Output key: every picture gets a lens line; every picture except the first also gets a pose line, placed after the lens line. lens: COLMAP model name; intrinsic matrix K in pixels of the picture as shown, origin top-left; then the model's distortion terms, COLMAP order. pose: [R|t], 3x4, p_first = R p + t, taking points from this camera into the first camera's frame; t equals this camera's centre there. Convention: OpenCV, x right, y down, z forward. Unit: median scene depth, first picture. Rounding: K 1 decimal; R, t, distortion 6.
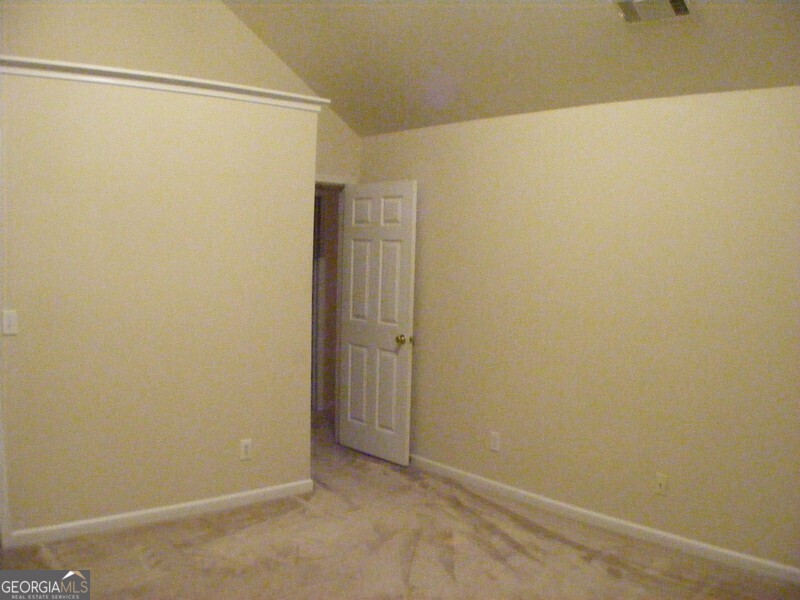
lens RADIAL K [[718.1, 0, 401.2], [0, 718.1, 309.4], [0, 0, 1]] dist [-0.297140, 0.115452]
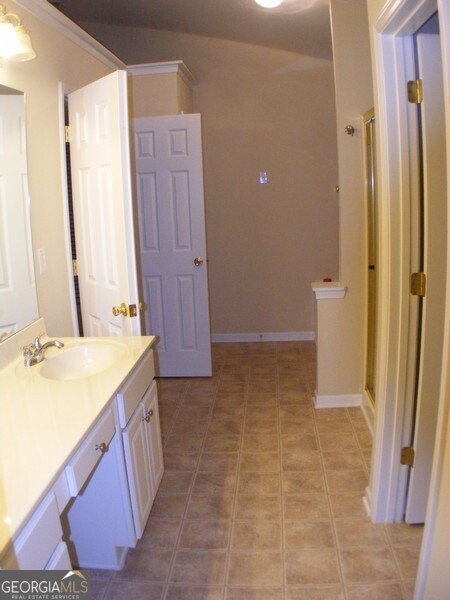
lens RADIAL K [[544.9, 0, 222.8], [0, 544.9, 298.1], [0, 0, 1]] dist [-0.310443, 0.134524]
pose [[0.707269, -0.195941, 0.679247, -0.562516], [0.118449, 0.980084, 0.159387, -0.031729], [-0.696950, -0.032273, 0.716393, 0.403623]]
